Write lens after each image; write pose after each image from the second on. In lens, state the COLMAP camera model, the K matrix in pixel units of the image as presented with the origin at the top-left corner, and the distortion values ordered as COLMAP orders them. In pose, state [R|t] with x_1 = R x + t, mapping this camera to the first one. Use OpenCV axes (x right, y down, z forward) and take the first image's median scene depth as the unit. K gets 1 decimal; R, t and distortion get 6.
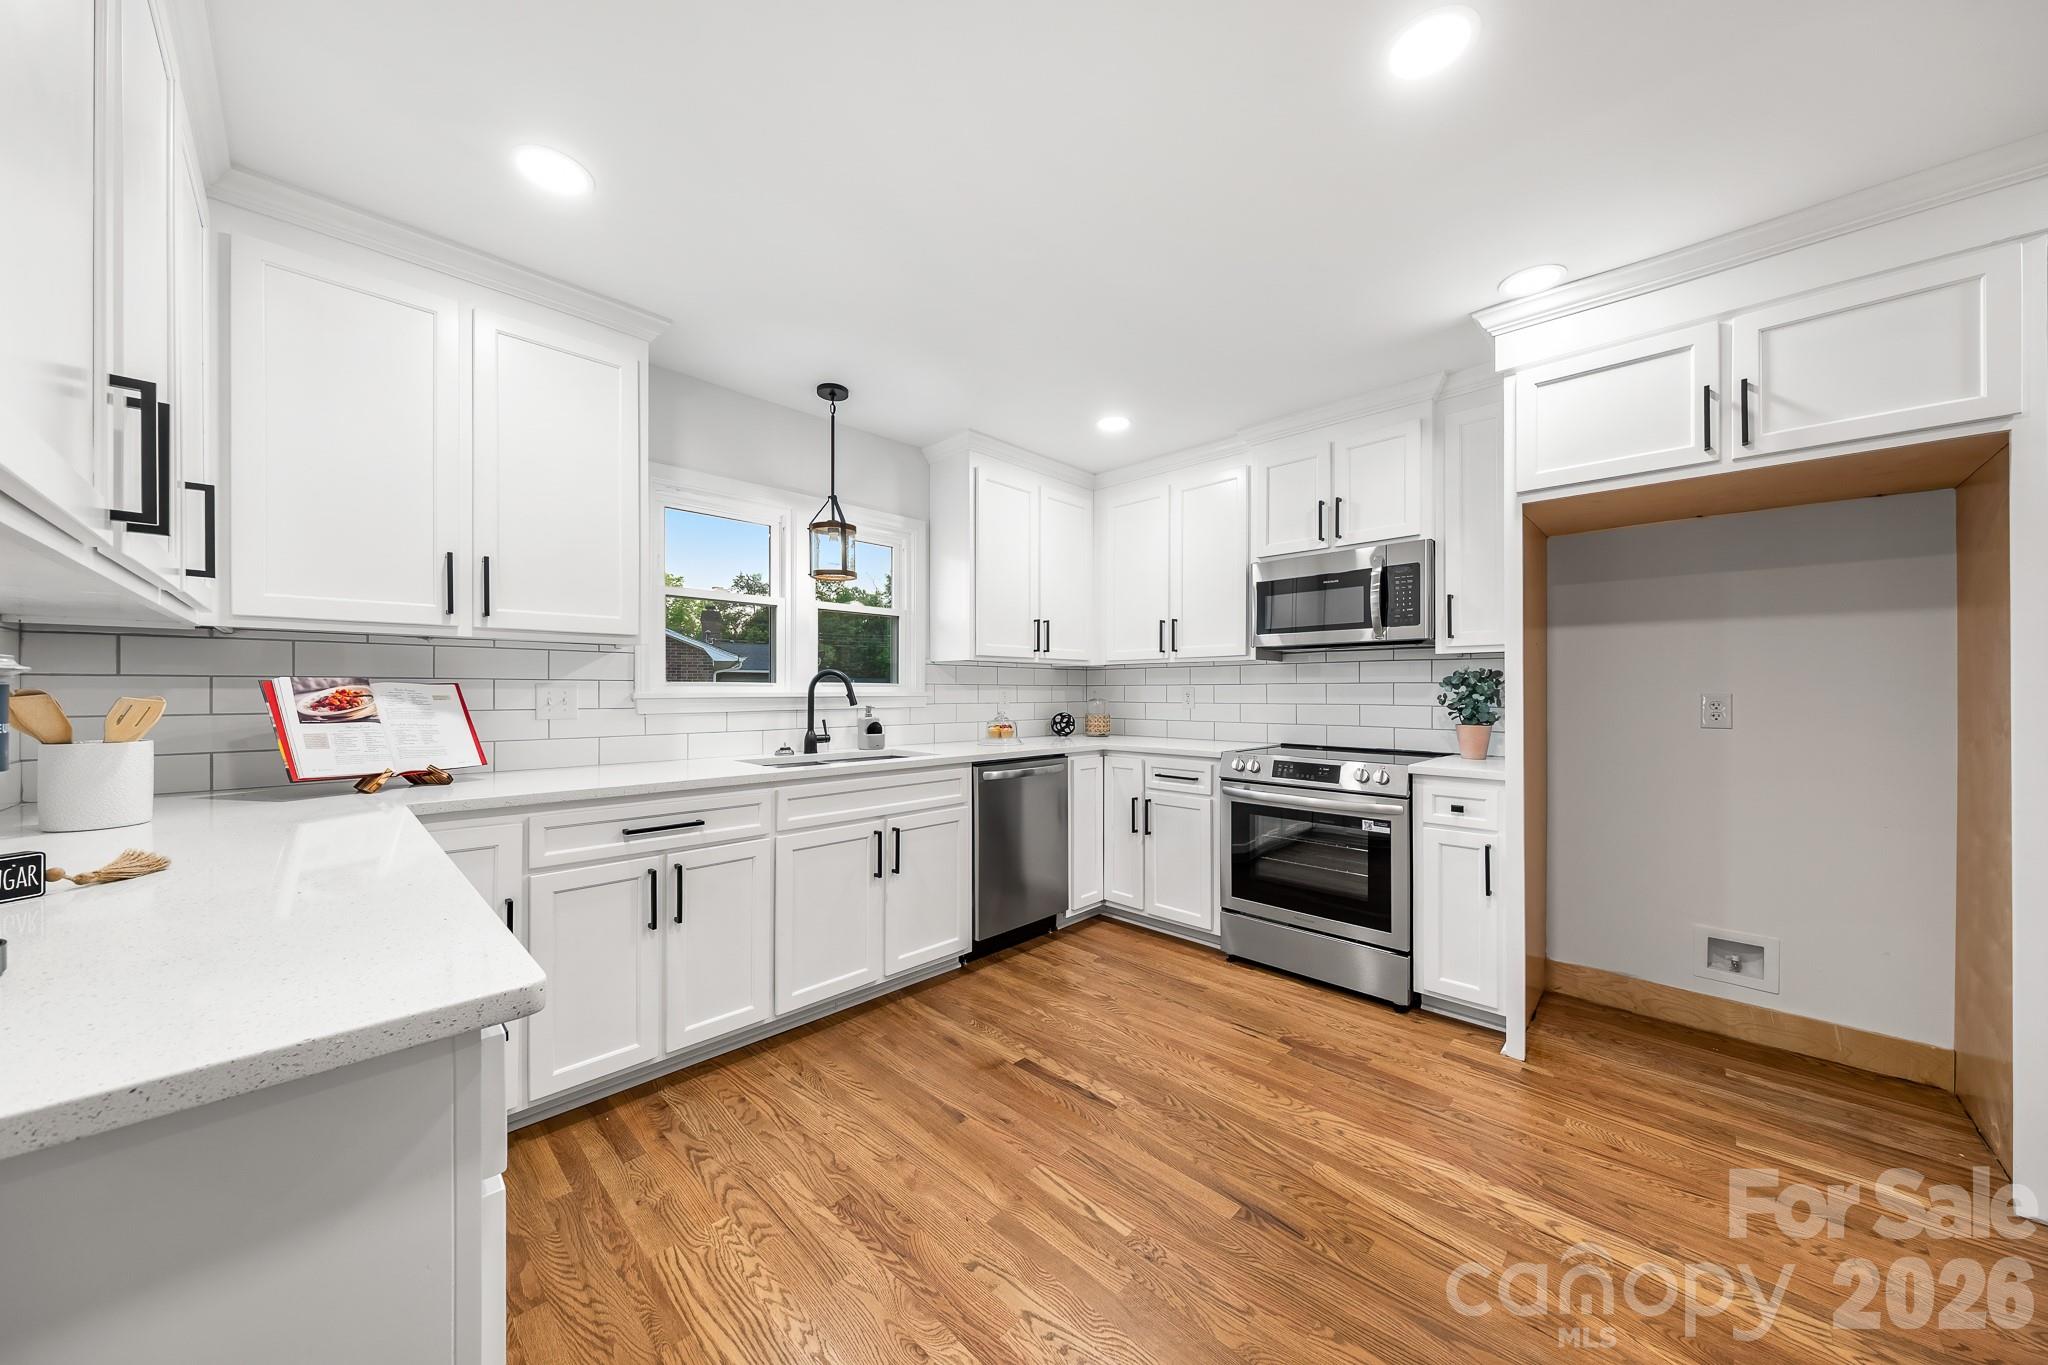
lens RADIAL K [[708.5, 0, 1021.0], [0, 708.5, 686.3], [0, 0, 1]] dist [0.004493, -0.000967]
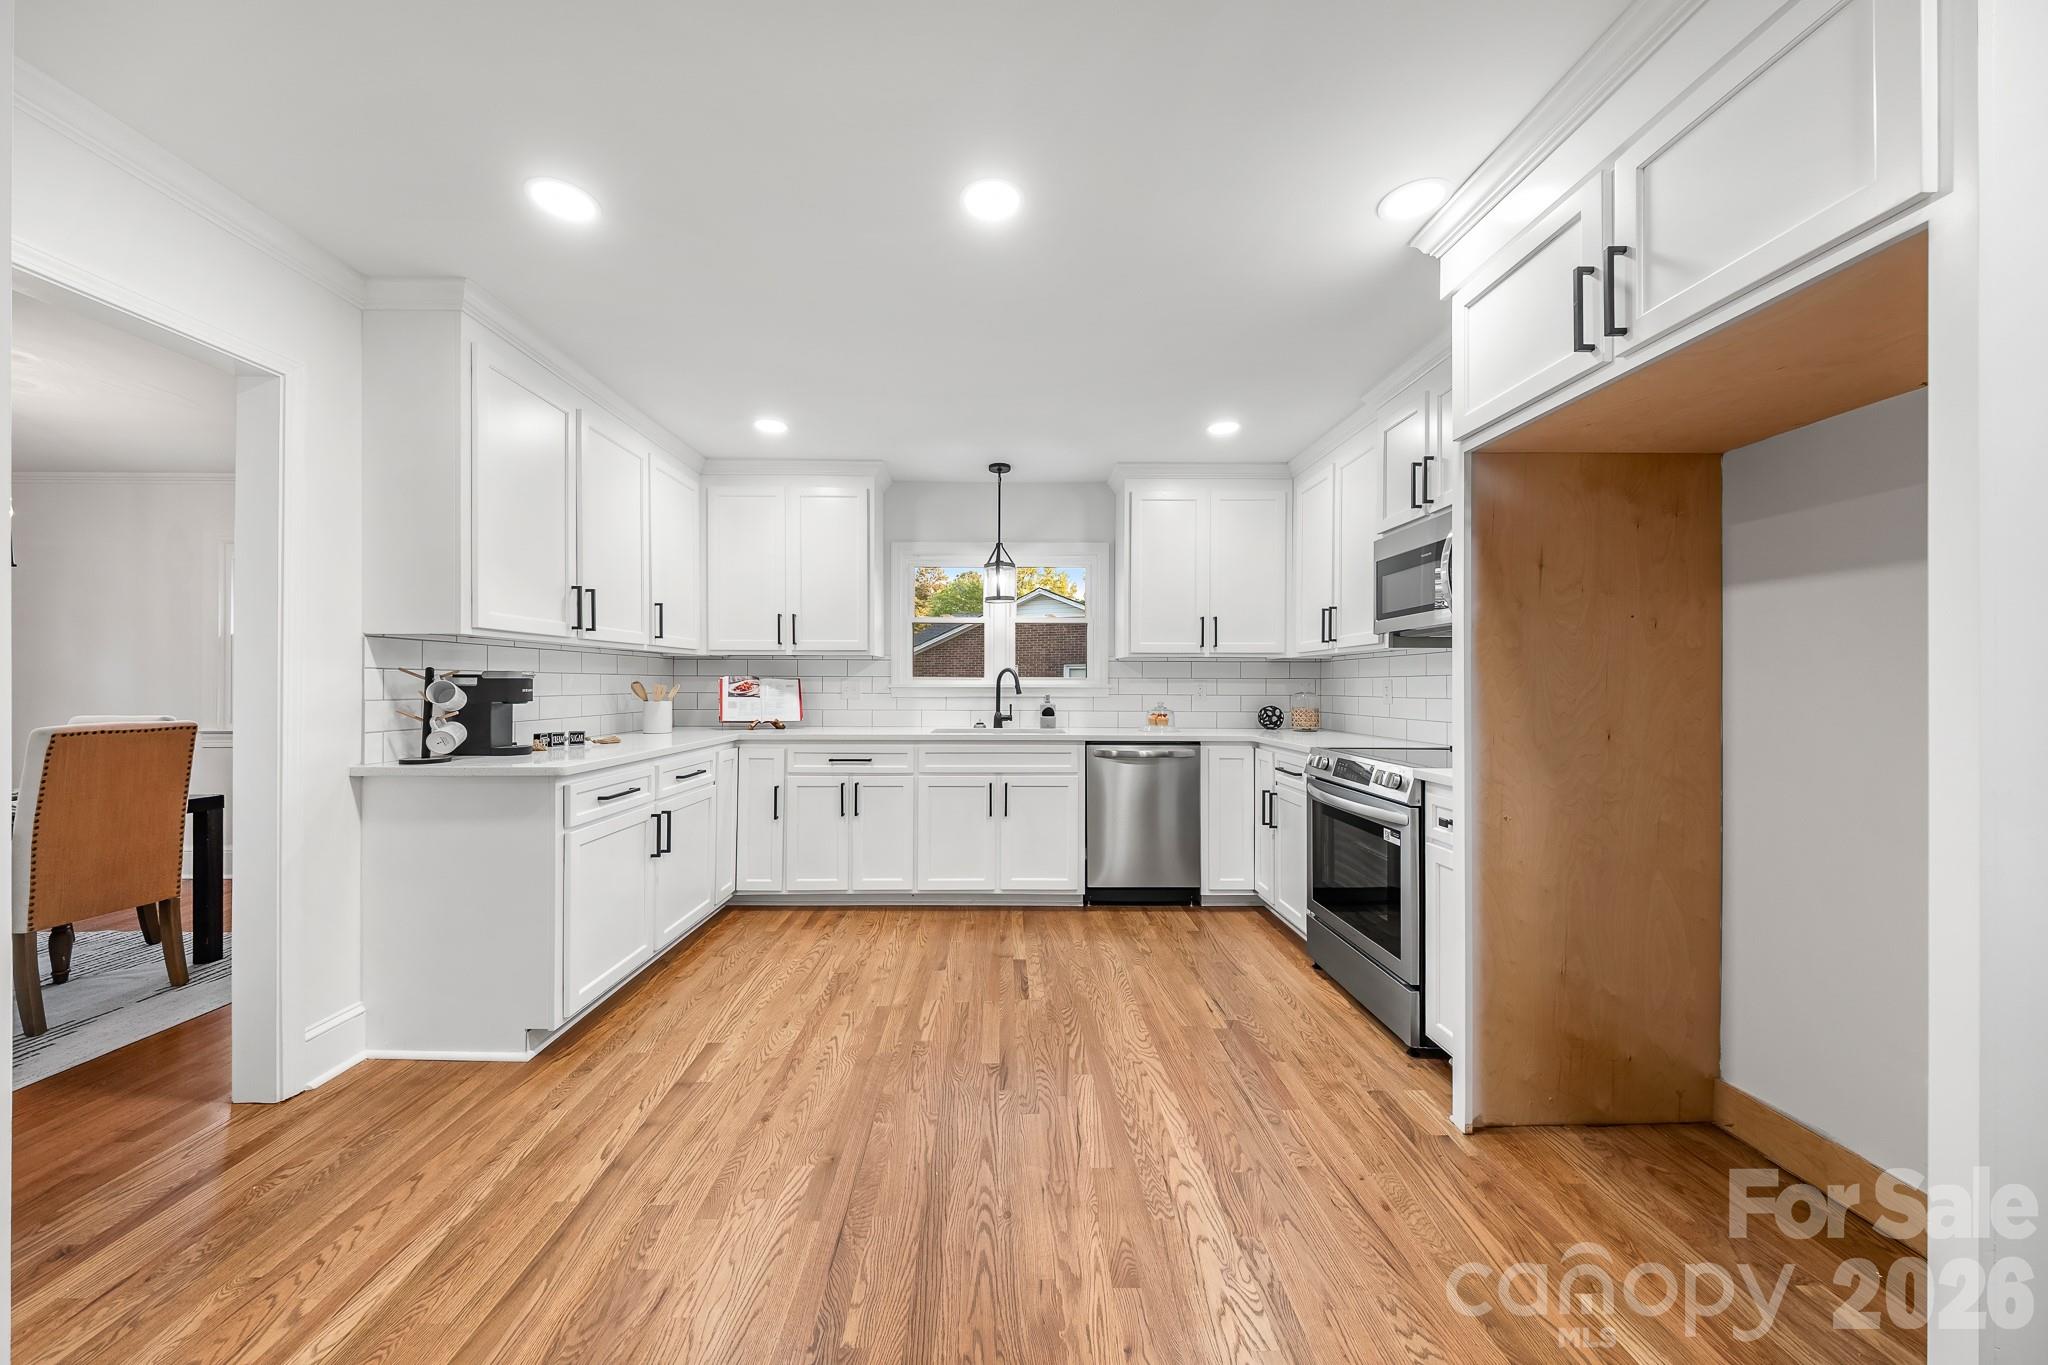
lens RADIAL K [[708.5, 0, 997.0], [0, 708.5, 679.8], [0, 0, 1]] dist [0.004493, -0.000967]
pose [[0.693770, -0.004180, -0.720185, 0.836399], [0.001919, 0.999990, -0.003955, 0.006303], [0.720195, 0.001362, 0.693771, 0.039615]]
